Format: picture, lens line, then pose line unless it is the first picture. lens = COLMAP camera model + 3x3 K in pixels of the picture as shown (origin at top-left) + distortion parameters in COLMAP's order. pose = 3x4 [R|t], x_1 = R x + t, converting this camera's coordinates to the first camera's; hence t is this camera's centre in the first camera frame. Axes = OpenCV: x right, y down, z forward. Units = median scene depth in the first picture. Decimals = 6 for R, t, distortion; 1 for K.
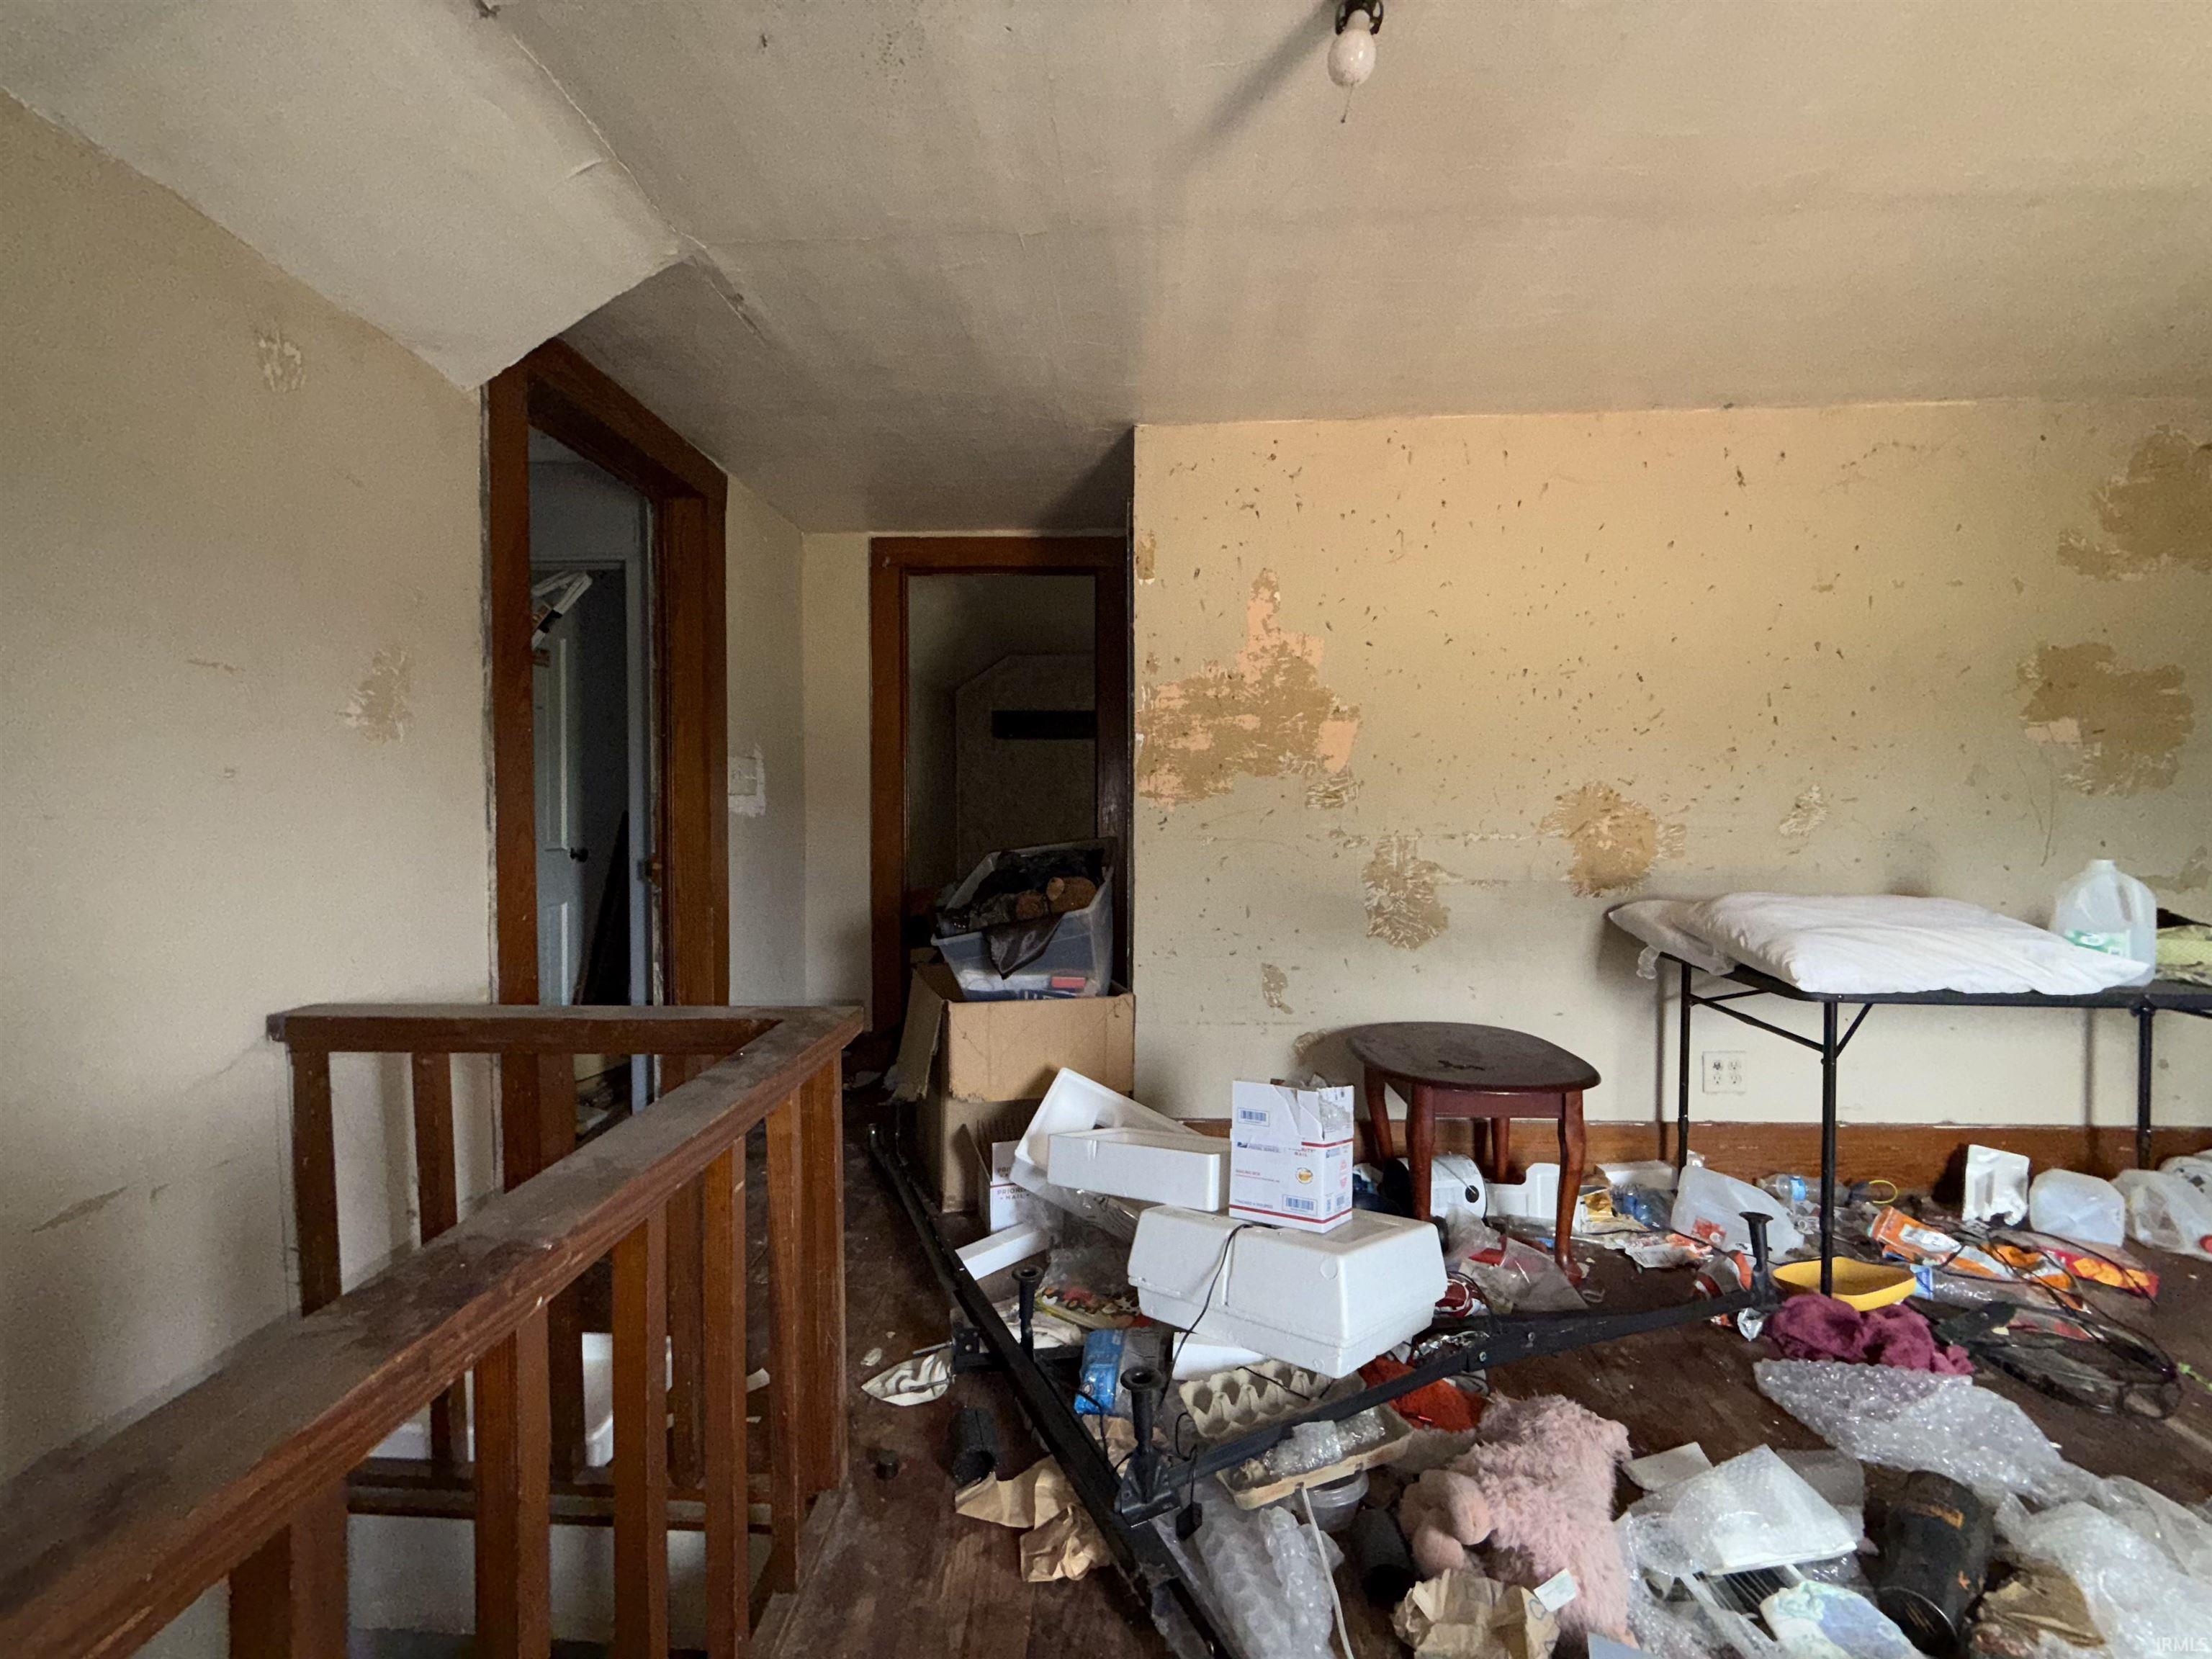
lens RADIAL K [[885.4, 0, 1098.4], [0, 885.4, 830.7], [0, 0, 1]] dist [0.000273, 0.000177]
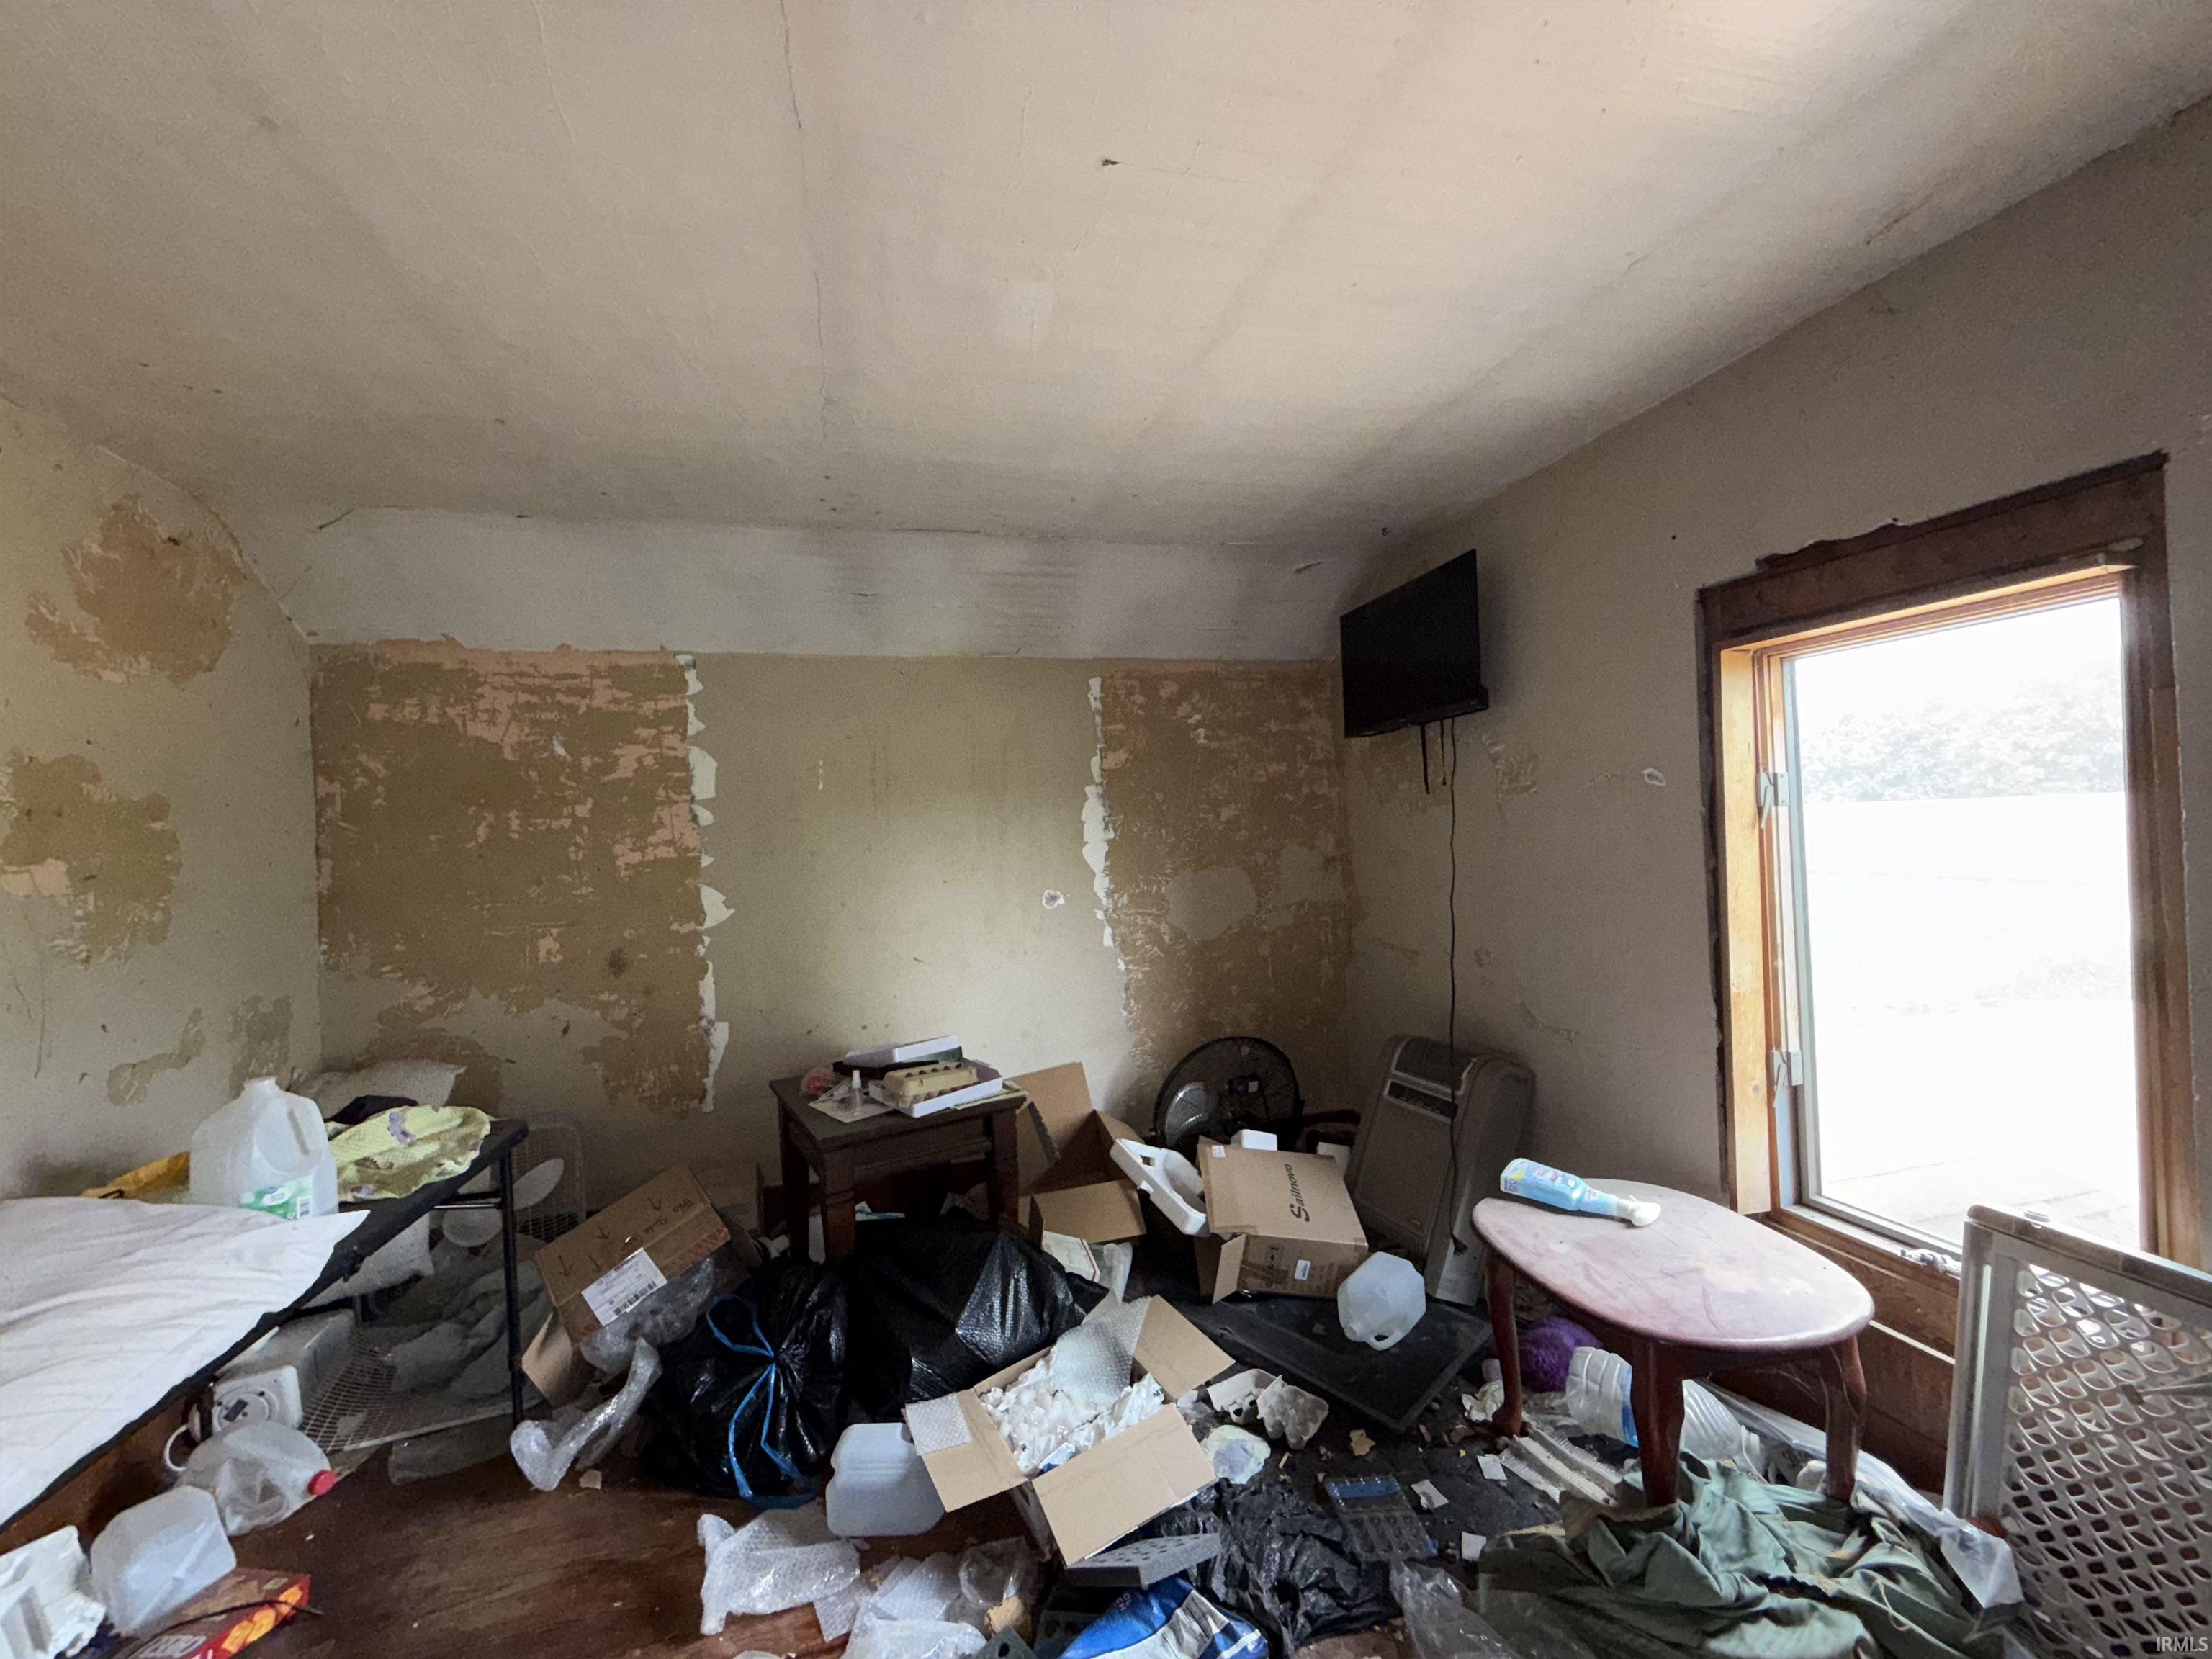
lens RADIAL K [[885.4, 0, 1100.7], [0, 885.4, 830.5], [0, 0, 1]] dist [0.000273, 0.000177]
pose [[-0.307264, 0.010939, 0.951562, 0.197707], [0.062078, 0.998035, 0.008572, -0.123710], [-0.949597, 0.061705, -0.307339, 0.499682]]
